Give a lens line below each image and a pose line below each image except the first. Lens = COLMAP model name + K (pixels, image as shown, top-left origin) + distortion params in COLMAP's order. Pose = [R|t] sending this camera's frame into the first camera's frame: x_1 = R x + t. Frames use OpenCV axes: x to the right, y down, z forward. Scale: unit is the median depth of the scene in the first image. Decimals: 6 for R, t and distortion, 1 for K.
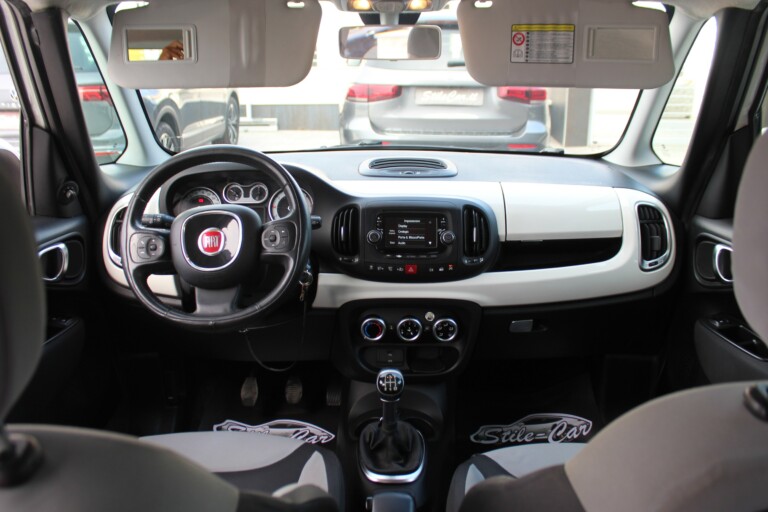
lens RADIAL K [[670.2, 0, 384.0], [0, 670.2, 256.0], [0, 0, 1]] dist [-0.168157, 0.160413]
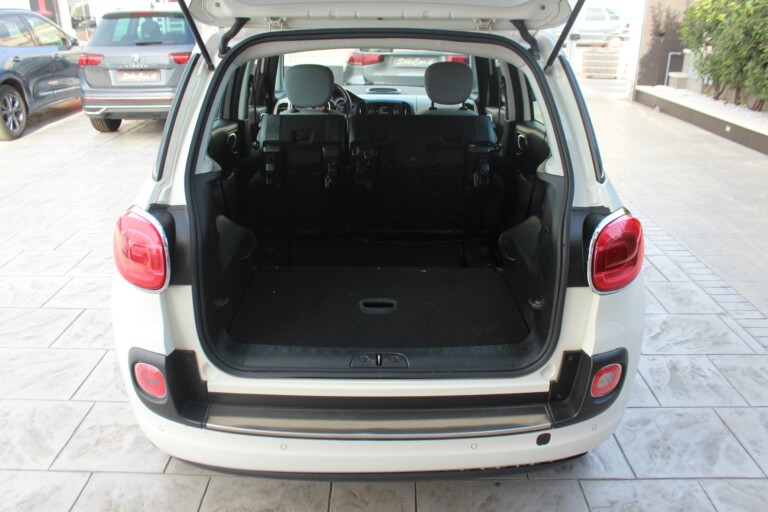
lens RADIAL K [[670.2, 0, 384.0], [0, 670.2, 256.0], [0, 0, 1]] dist [-0.168157, 0.160413]
pose [[0.999811, -0.000098, 0.019457, -0.014838], [-0.000960, 0.998519, 0.054387, 0.432743], [-0.019433, -0.054396, 0.998330, -1.906914]]
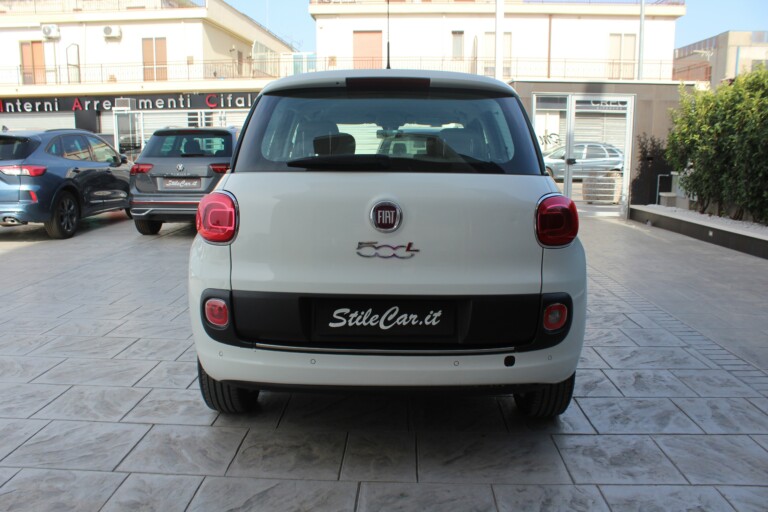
lens RADIAL K [[670.2, 0, 384.0], [0, 670.2, 256.0], [0, 0, 1]] dist [-0.168157, 0.160413]
pose [[0.999966, 0.006785, -0.004588, 0.003786], [-0.007440, 0.986656, -0.162646, 0.894356], [0.003423, 0.162675, 0.986674, -2.404397]]
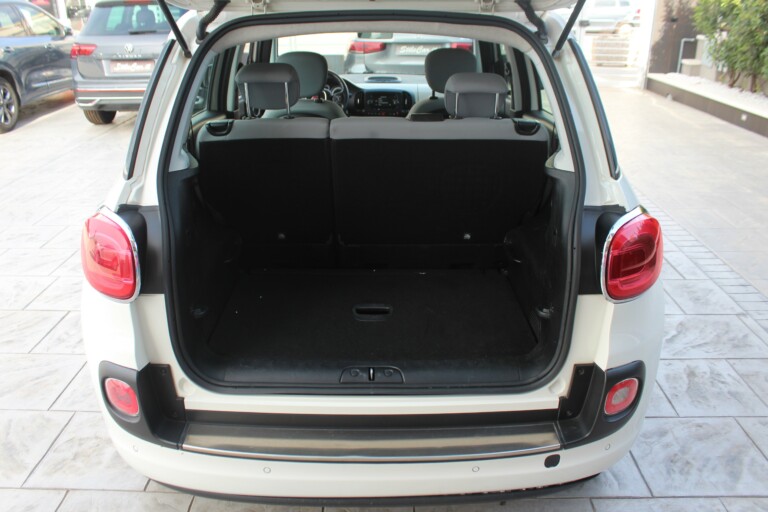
lens RADIAL K [[680.4, 0, 382.9], [0, 680.4, 251.8], [0, 0, 1]] dist [-0.165784, 0.155323]
pose [[0.999956, -0.003581, 0.008715, 0.012398], [0.003056, 0.998221, 0.059551, 0.416199], [-0.008913, -0.059522, 0.998187, -1.803269]]
